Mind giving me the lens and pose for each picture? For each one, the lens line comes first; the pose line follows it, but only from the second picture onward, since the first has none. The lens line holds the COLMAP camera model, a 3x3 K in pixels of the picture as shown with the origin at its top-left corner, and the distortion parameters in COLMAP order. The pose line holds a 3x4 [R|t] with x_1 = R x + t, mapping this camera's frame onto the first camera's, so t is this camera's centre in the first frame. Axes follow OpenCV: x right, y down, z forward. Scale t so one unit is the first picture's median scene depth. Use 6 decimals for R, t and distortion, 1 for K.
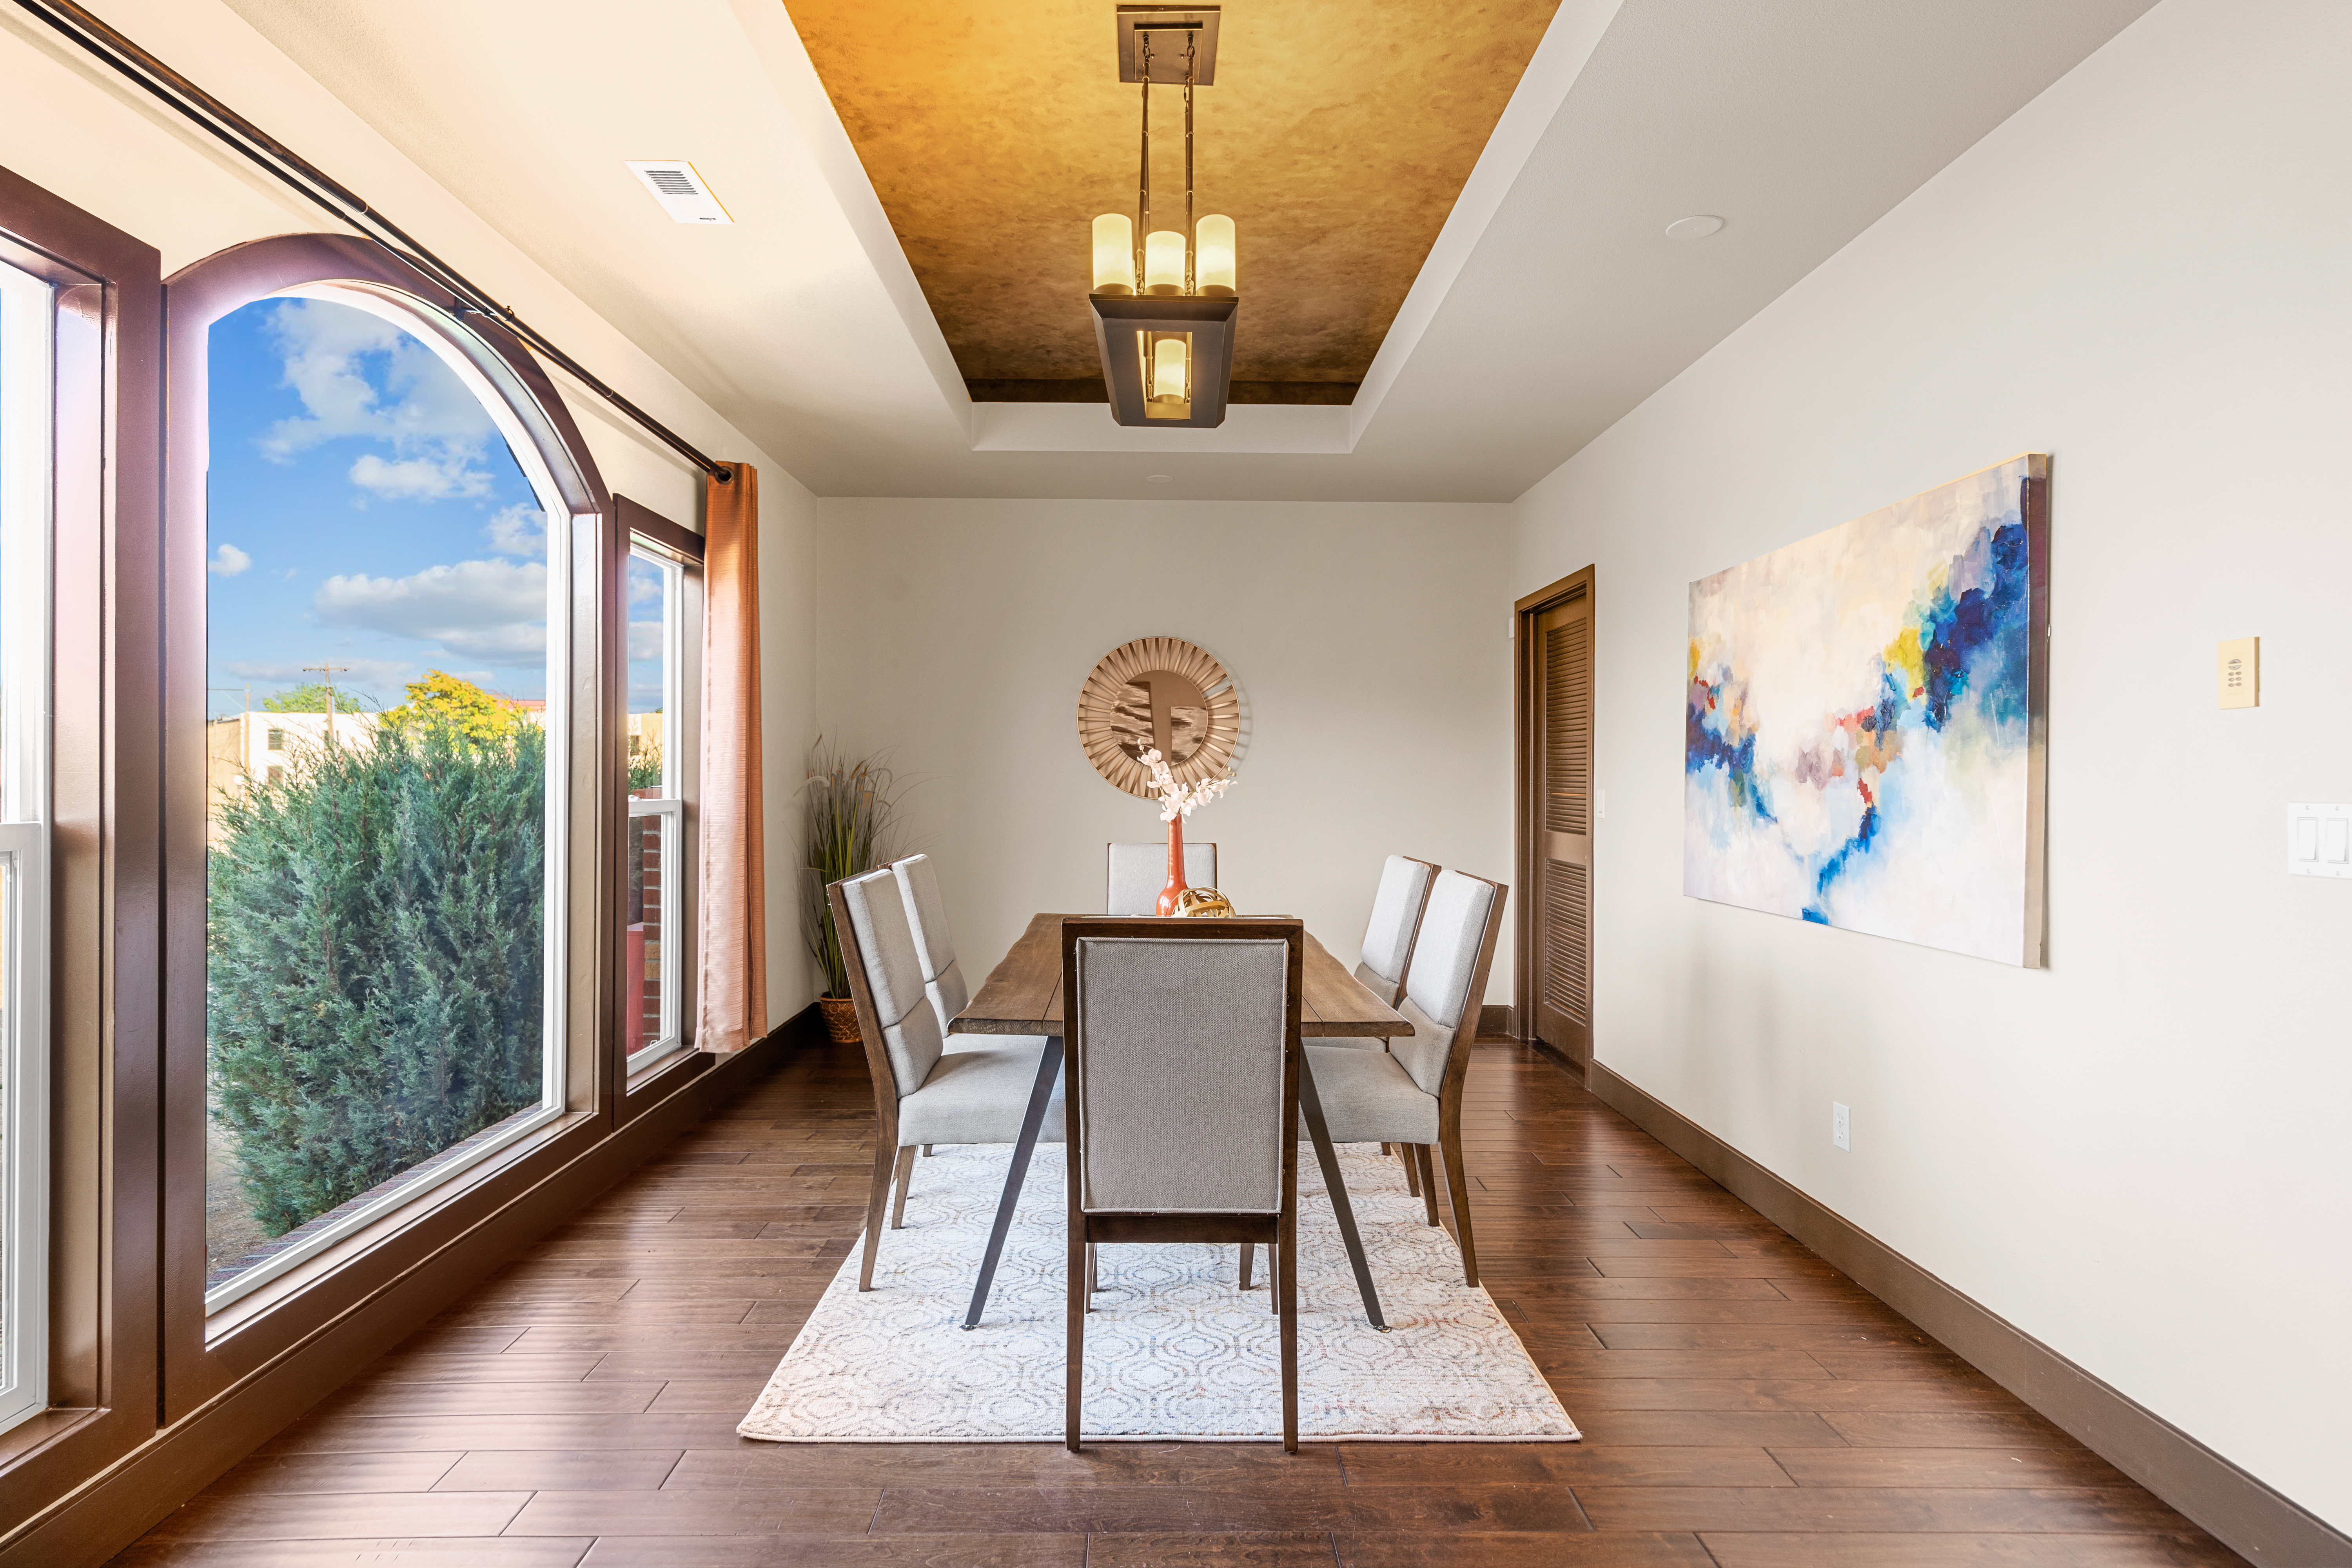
lens RADIAL K [[1203.4, 0, 1167.9], [0, 1203.4, 777.9], [0, 0, 1]] dist [0.006049, 0.000844]
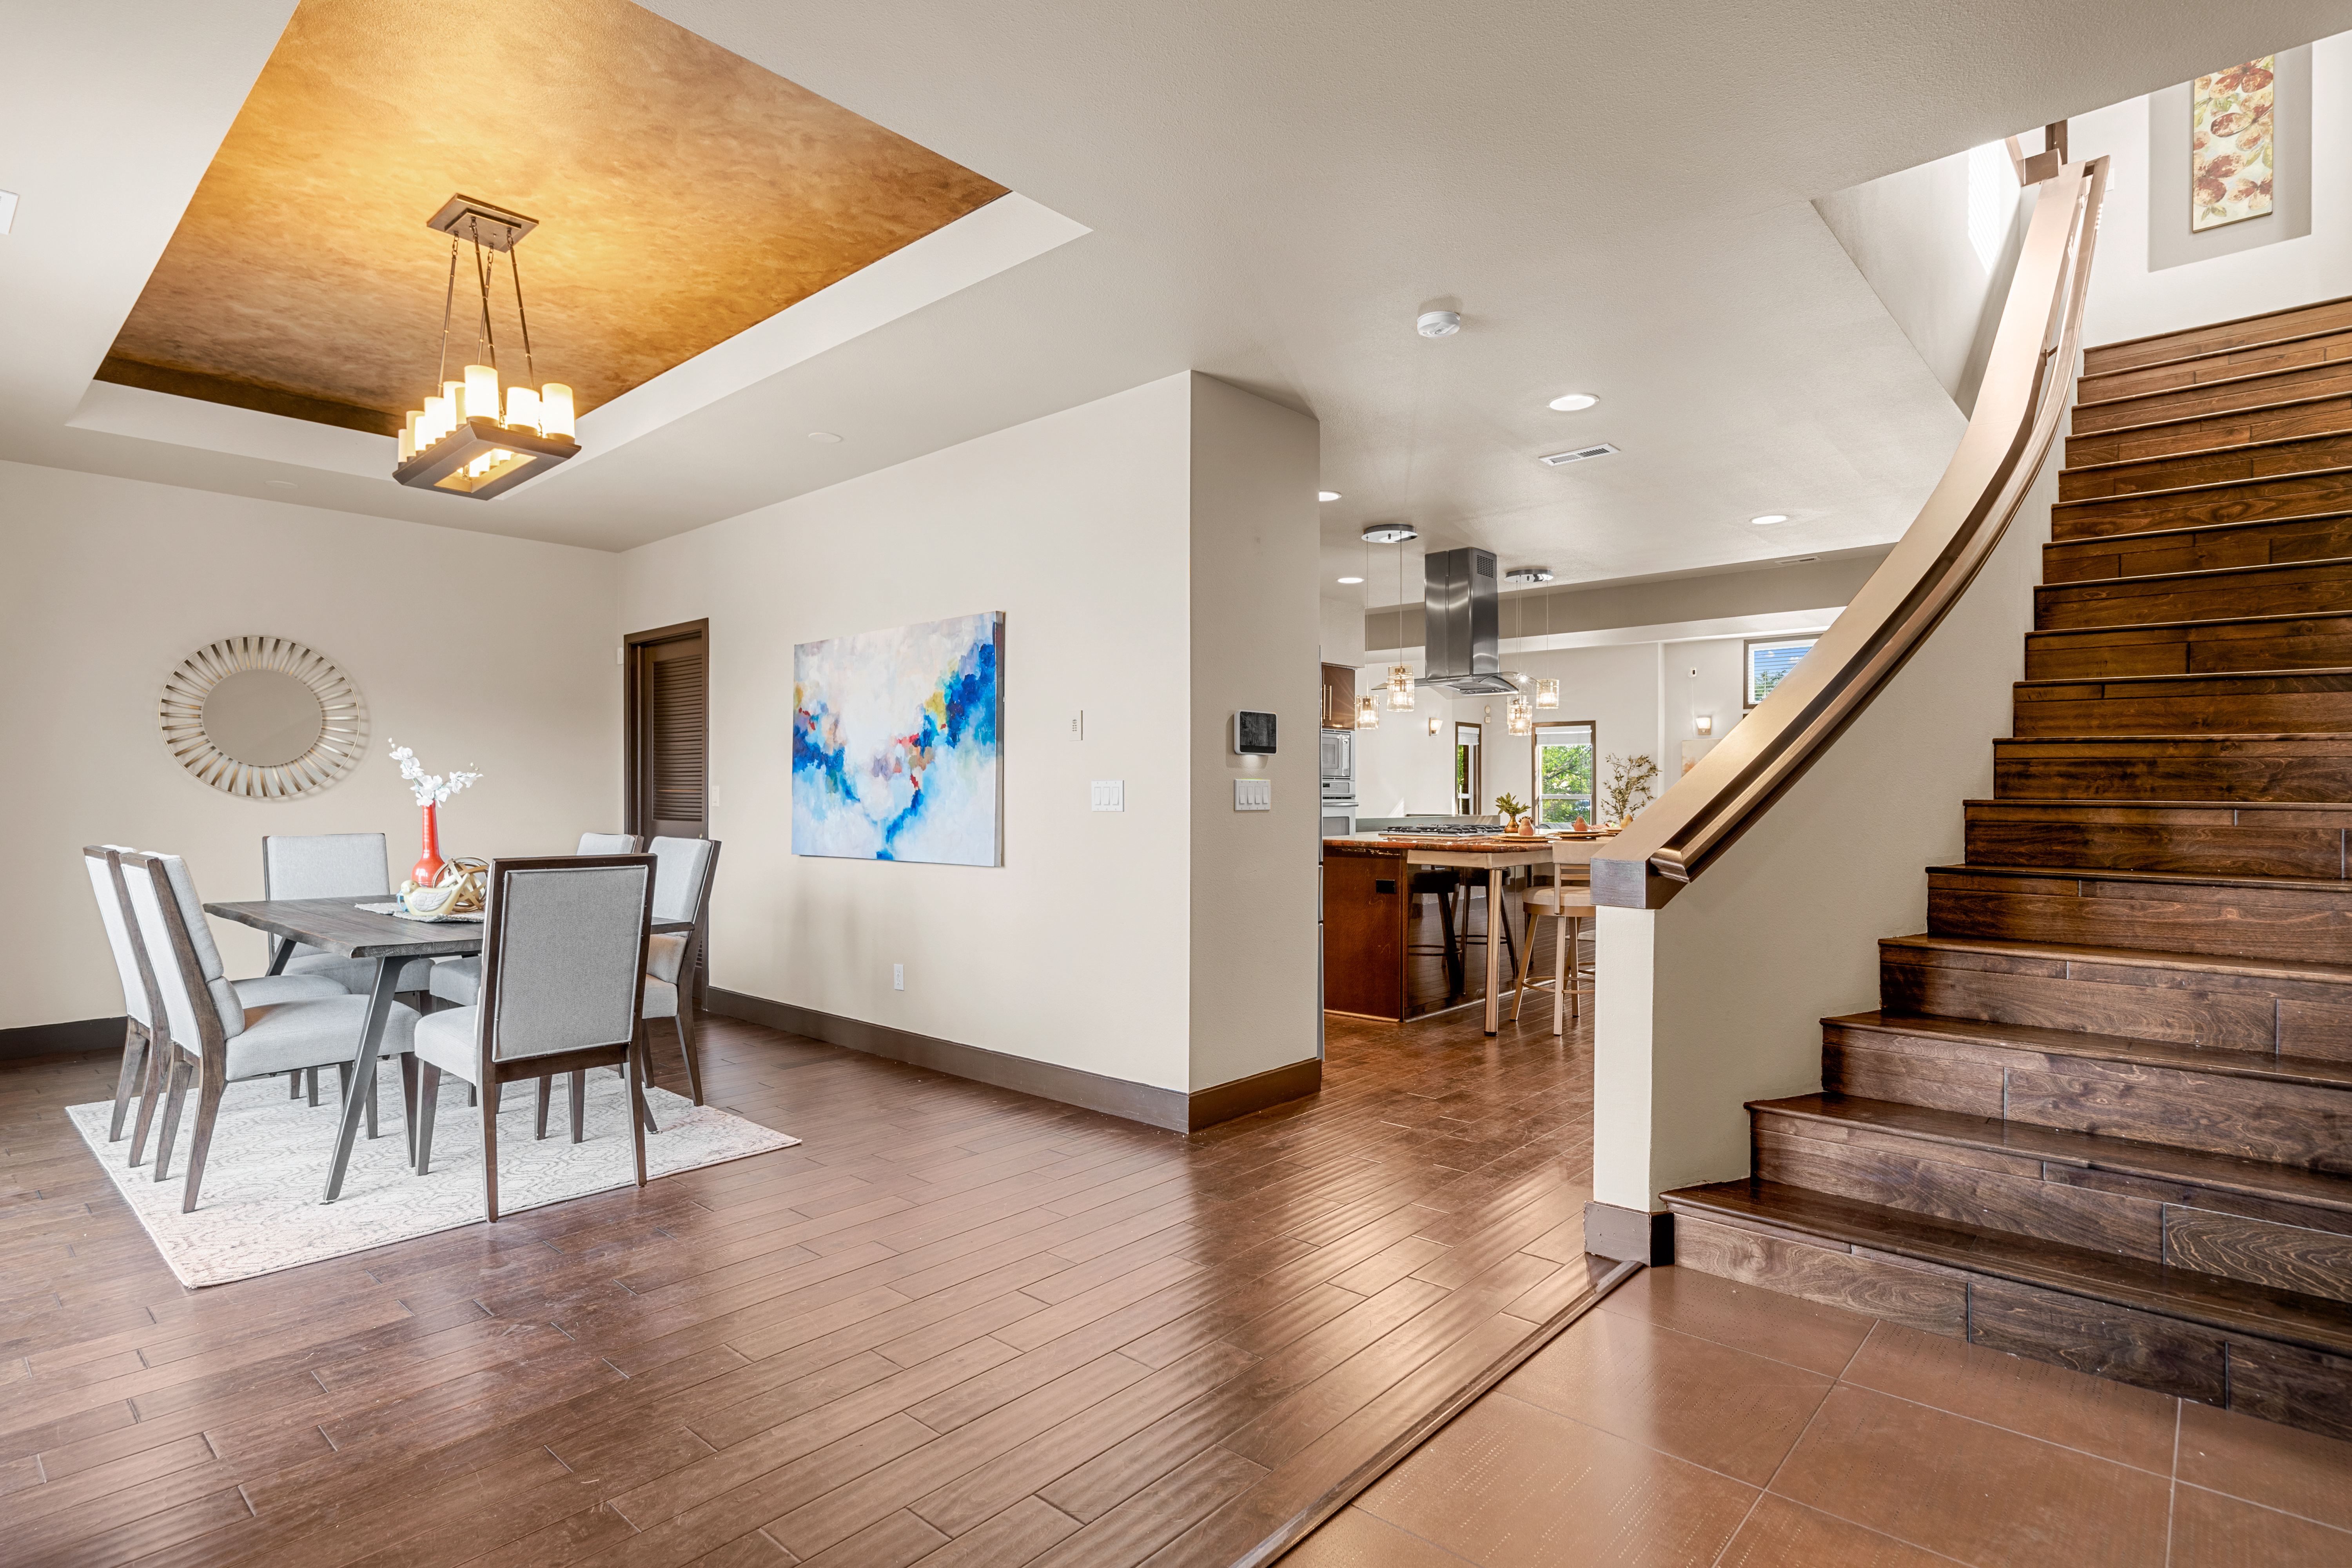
lens RADIAL K [[1177.9, 0, 1176.0], [0, 1177.9, 784.0], [0, 0, 1]] dist [-0.010228, -0.000325]
pose [[0.672750, 0.002281, 0.739866, -0.429285], [0.001402, 0.999990, -0.004358, 0.023138], [-0.739868, 0.003969, 0.672740, -0.431950]]
